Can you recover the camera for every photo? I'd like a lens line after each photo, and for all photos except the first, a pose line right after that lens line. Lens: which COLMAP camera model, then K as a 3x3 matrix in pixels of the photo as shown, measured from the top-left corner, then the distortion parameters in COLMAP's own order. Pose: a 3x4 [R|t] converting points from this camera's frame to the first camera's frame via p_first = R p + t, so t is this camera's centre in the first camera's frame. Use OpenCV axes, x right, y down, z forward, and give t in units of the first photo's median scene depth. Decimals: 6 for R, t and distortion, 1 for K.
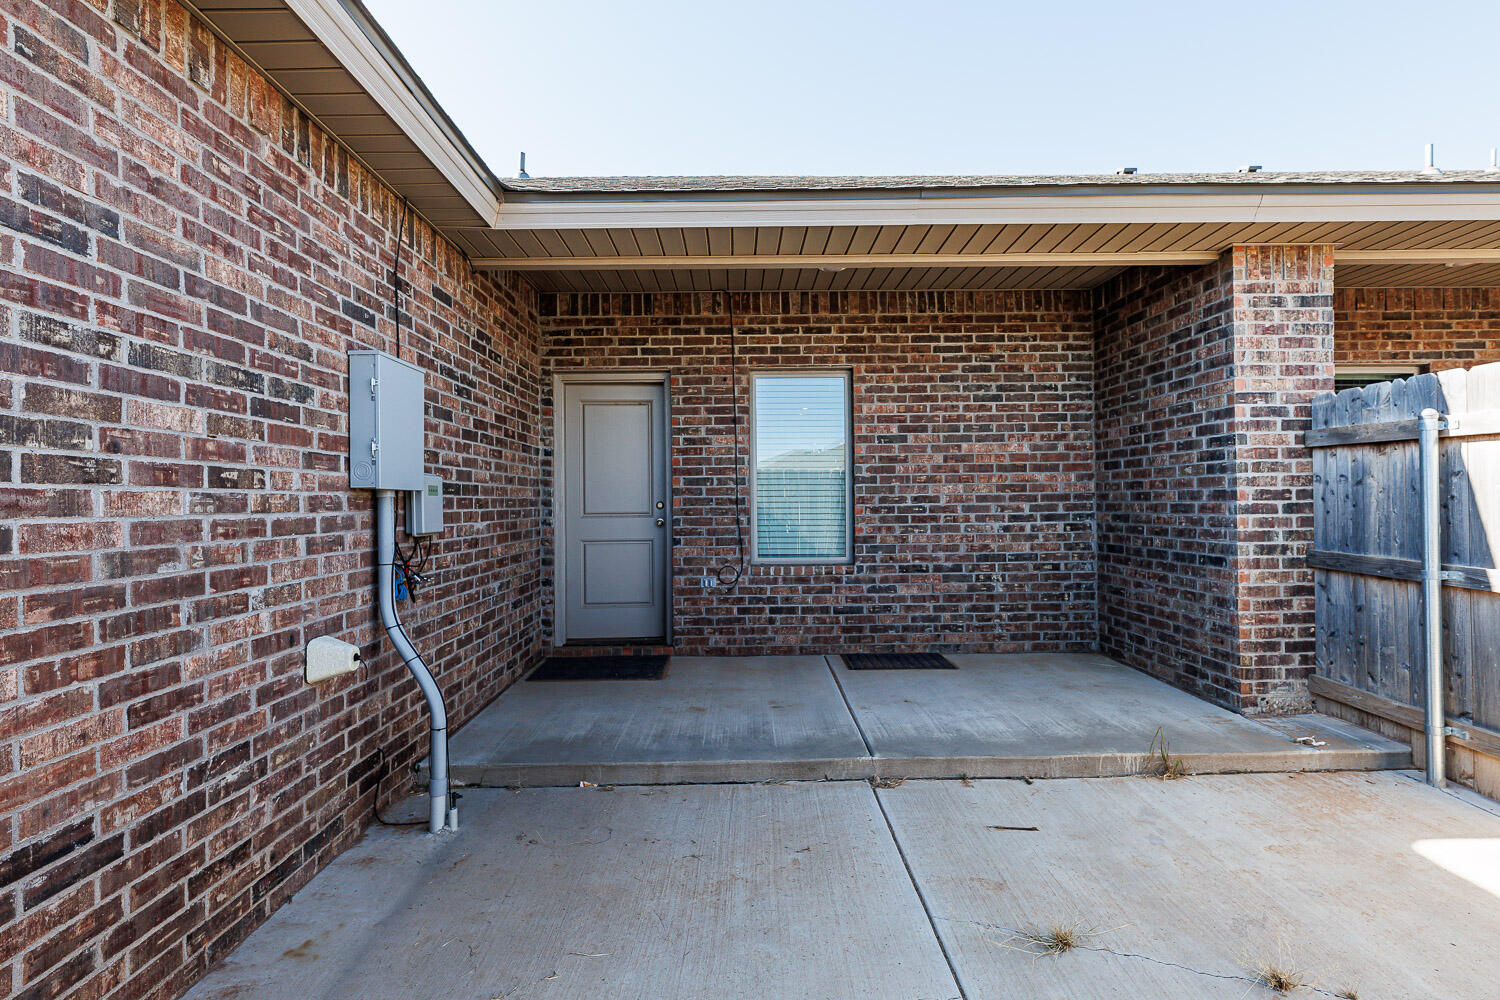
lens RADIAL K [[663.0, 0, 758.4], [0, 663.0, 496.8], [0, 0, 1]] dist [0.000529, -0.000072]
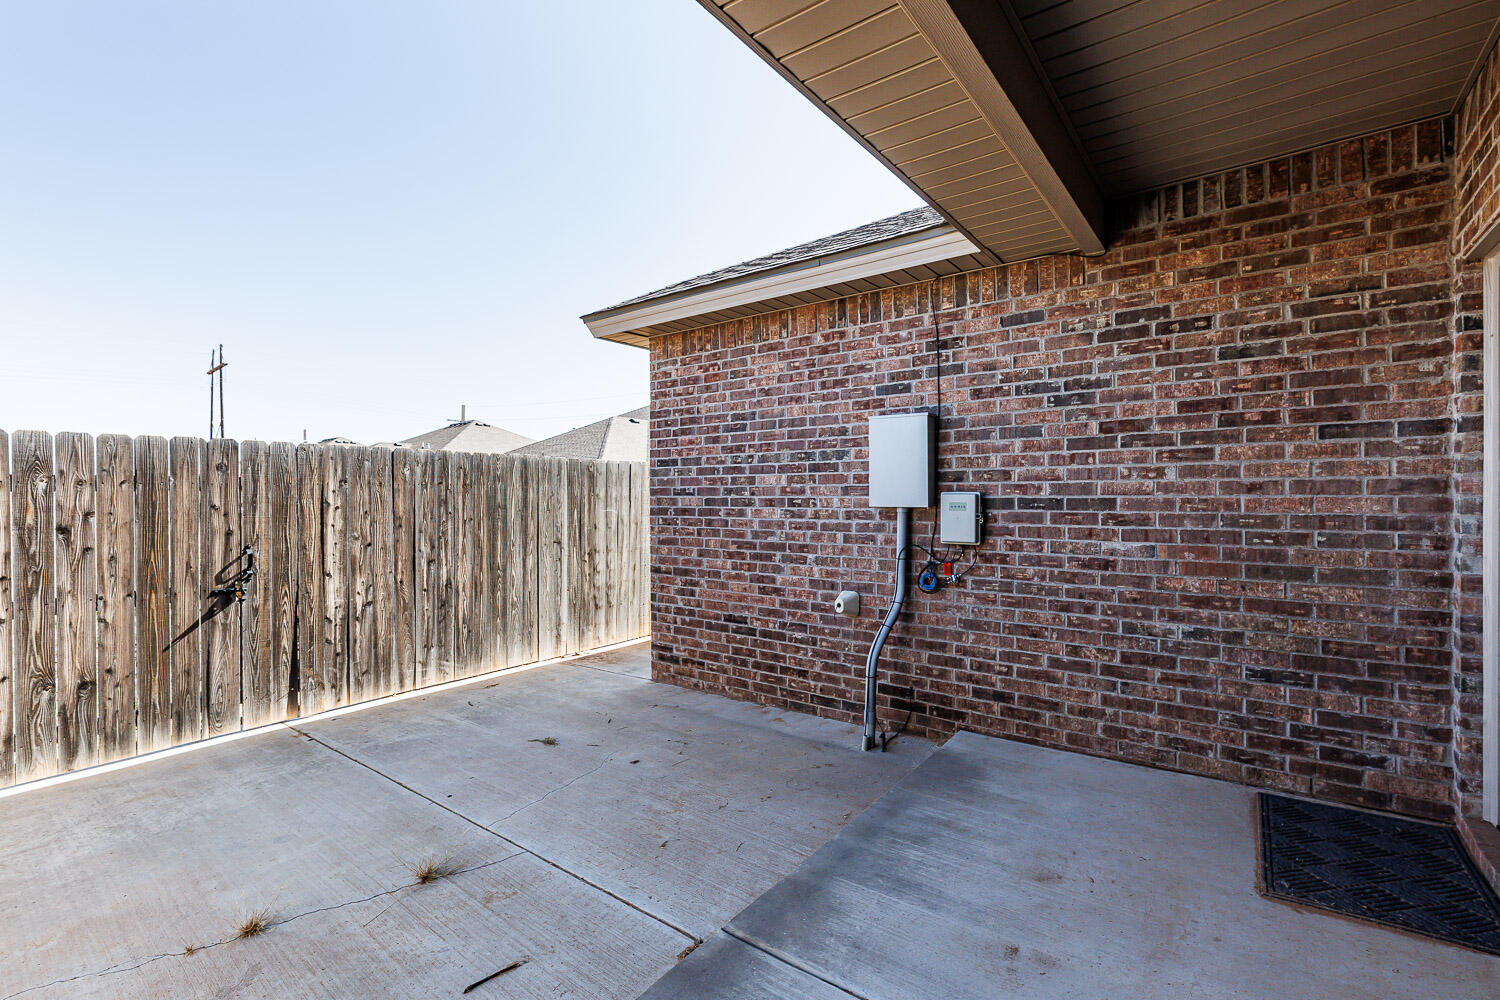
lens RADIAL K [[663.0, 0, 758.4], [0, 663.0, 496.8], [0, 0, 1]] dist [0.000529, -0.000072]
pose [[-0.613155, 0.018400, -0.789749, 1.025480], [0.019515, 0.999776, 0.008143, -0.067328], [0.789722, -0.010419, -0.613377, 2.221592]]
